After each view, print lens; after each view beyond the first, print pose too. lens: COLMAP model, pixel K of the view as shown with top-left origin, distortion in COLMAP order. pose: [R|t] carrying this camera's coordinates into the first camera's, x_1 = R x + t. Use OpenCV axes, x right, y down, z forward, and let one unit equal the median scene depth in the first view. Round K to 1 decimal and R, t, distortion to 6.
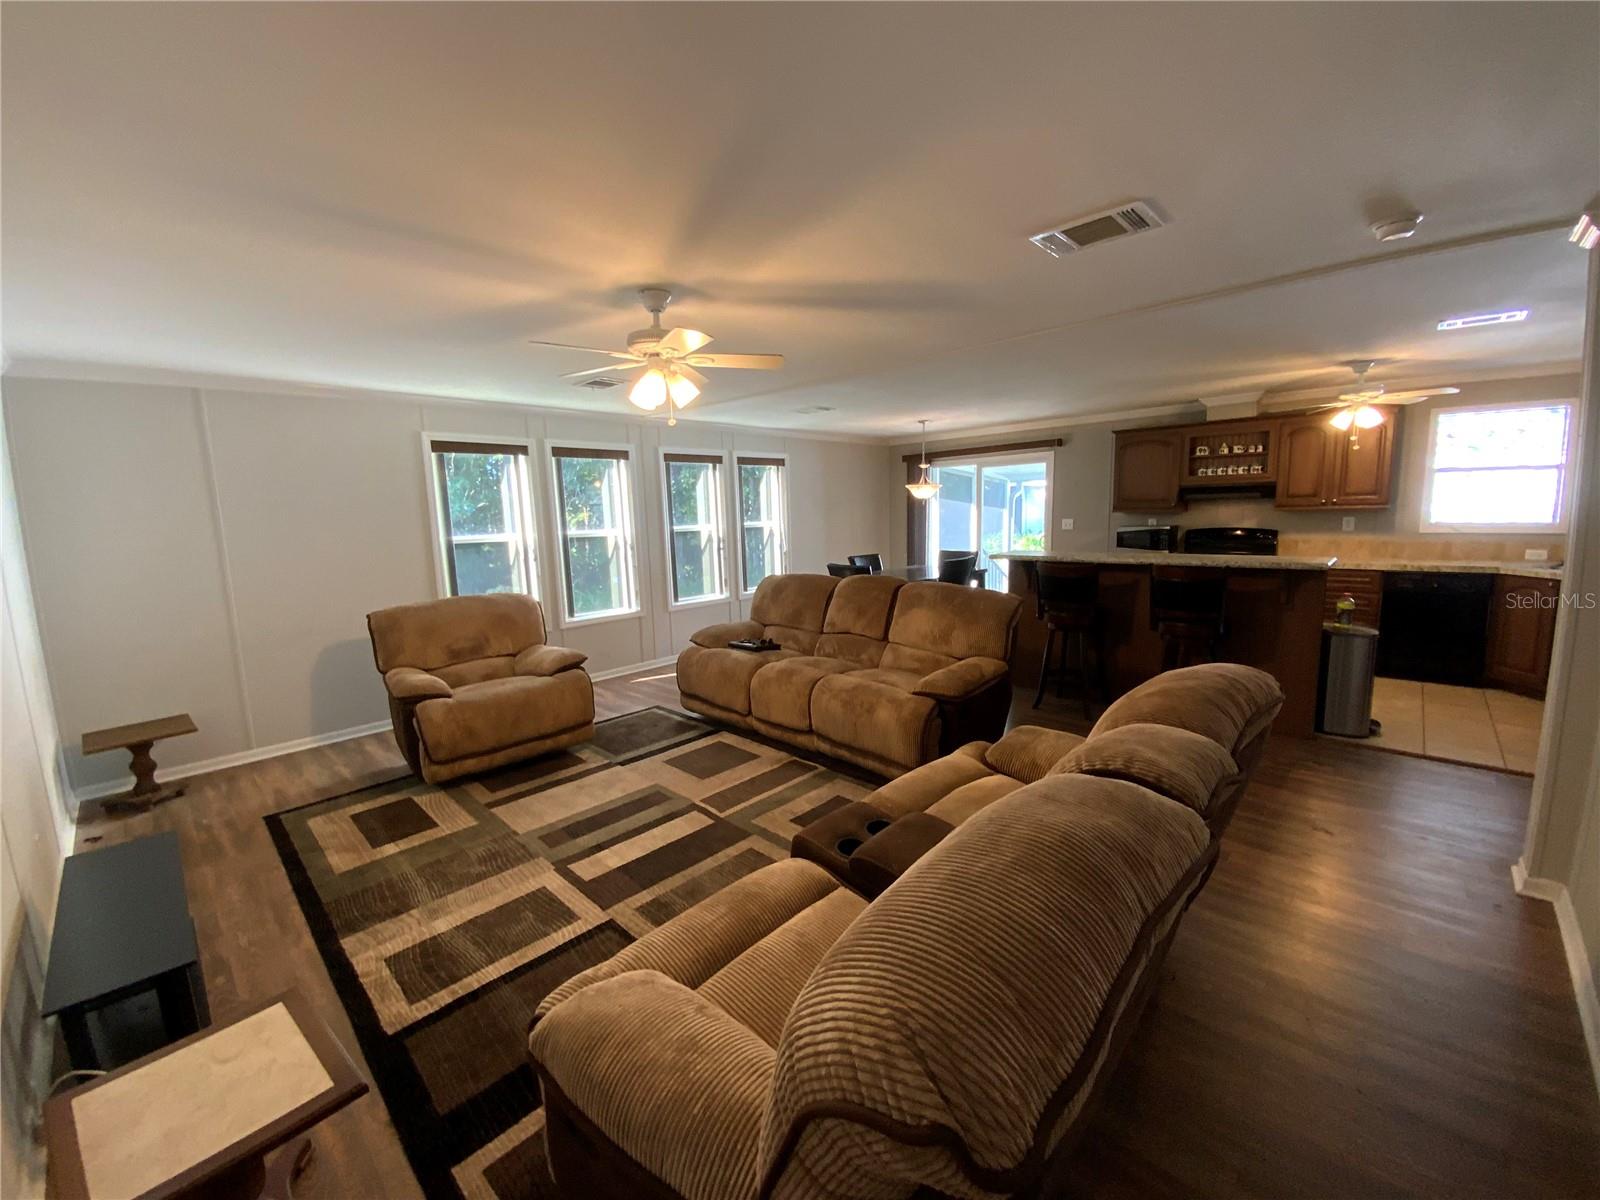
lens RADIAL K [[657.1, 0, 816.7], [0, 657.1, 603.9], [0, 0, 1]] dist [-0.000446, -0.000022]
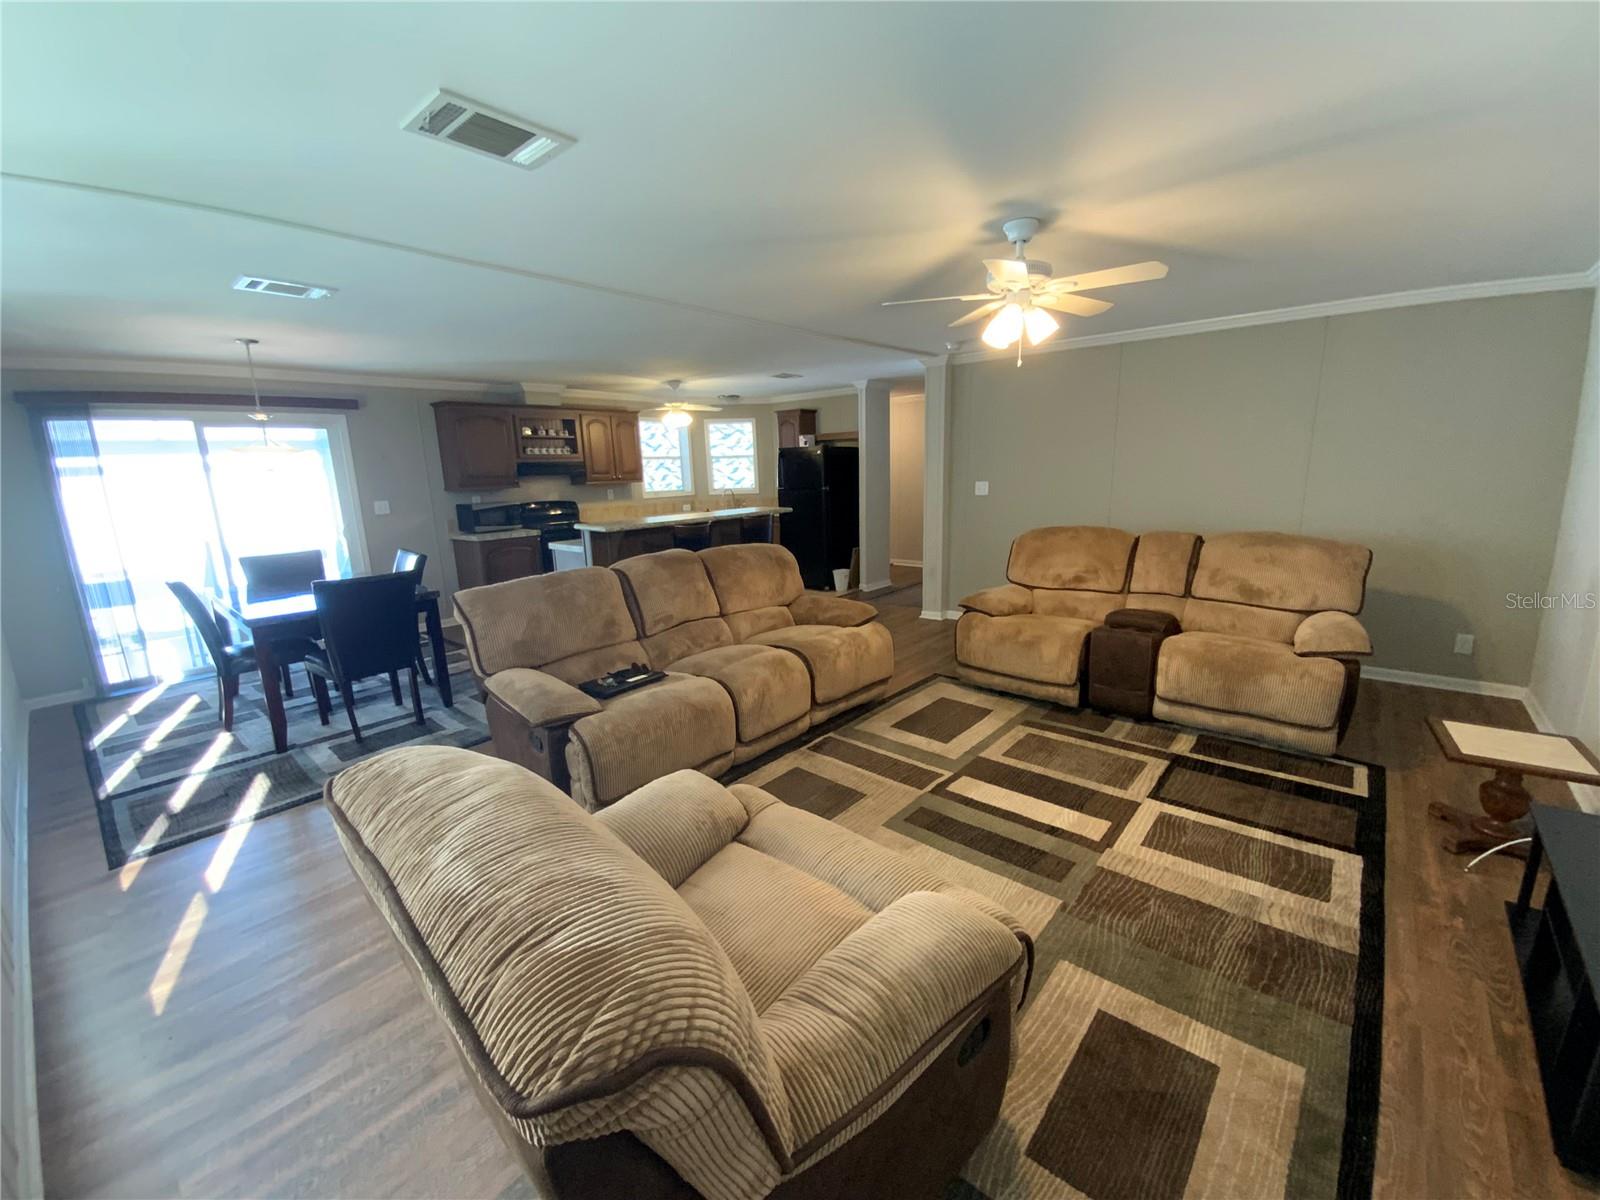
lens RADIAL K [[646.0, 0, 800.0], [0, 646.0, 600.0], [0, 0, 1]] dist [0.026505, -0.019115]
pose [[-0.050937, -0.174287, 0.983376, -1.050619], [0.179037, 0.967110, 0.180678, -0.145207], [-0.982523, 0.185264, -0.018058, 1.201731]]
